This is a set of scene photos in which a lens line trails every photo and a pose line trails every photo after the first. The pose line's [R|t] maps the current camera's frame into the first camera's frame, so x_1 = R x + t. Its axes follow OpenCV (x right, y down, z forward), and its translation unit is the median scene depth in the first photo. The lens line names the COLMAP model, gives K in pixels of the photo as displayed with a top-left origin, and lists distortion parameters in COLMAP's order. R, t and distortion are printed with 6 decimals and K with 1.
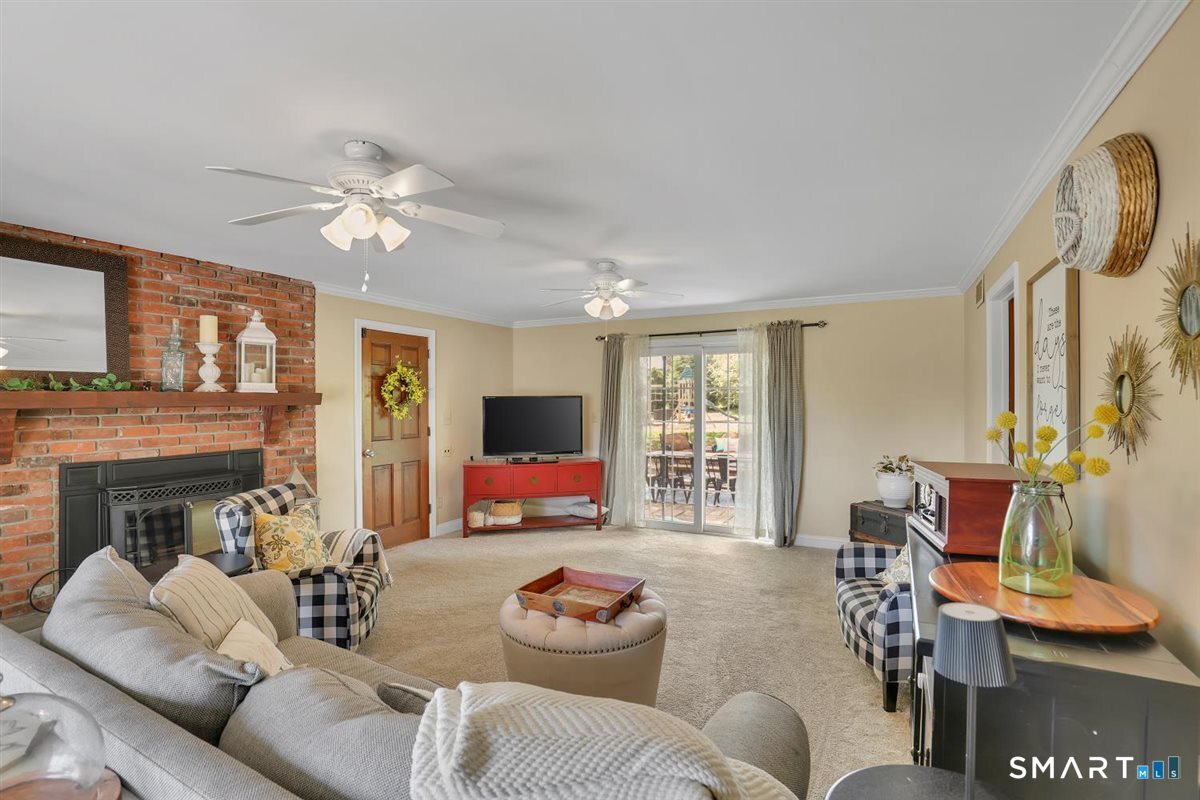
lens RADIAL K [[548.2, 0, 600.4], [0, 548.2, 400.4], [0, 0, 1]] dist [-0.026918, 0.000382]
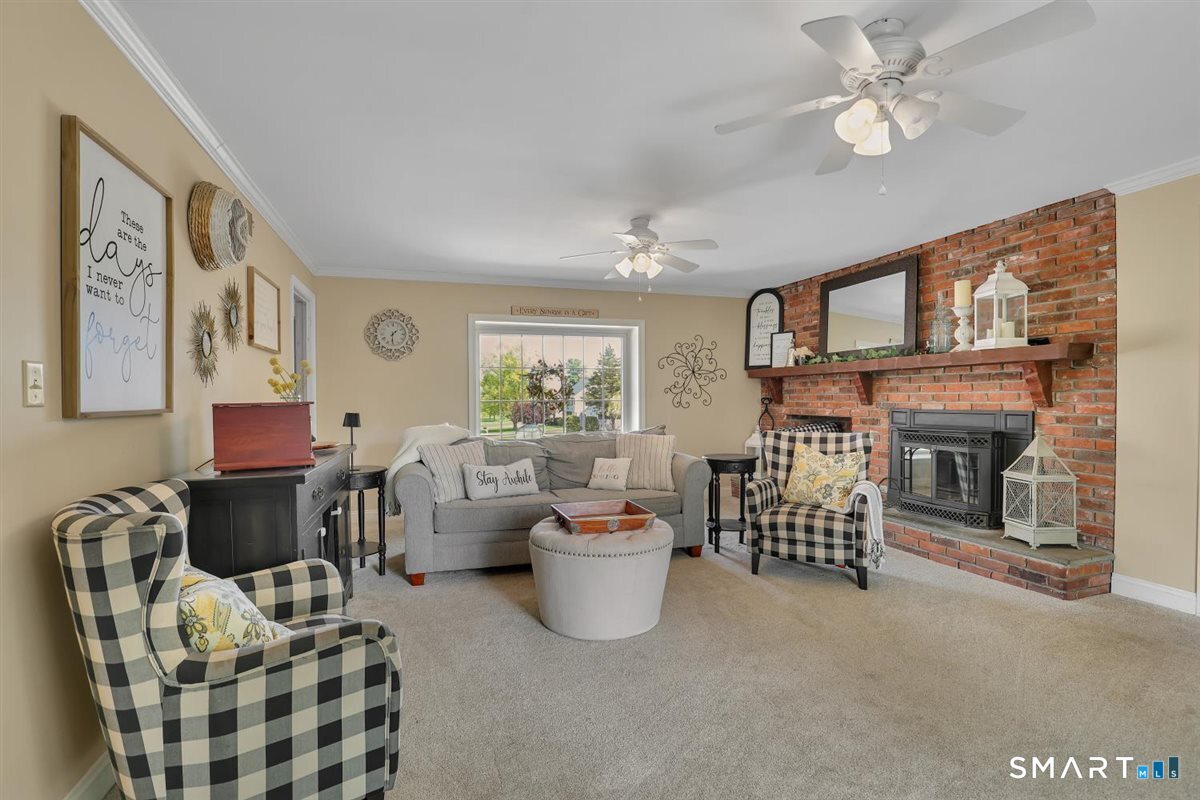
lens RADIAL K [[548.2, 0, 600.3], [0, 548.2, 399.0], [0, 0, 1]] dist [-0.026918, 0.000382]
pose [[-0.690761, 0.009351, -0.723022, 0.493210], [0.006068, 0.999956, 0.007135, 0.058306], [0.723057, 0.000541, -0.690788, 1.109893]]
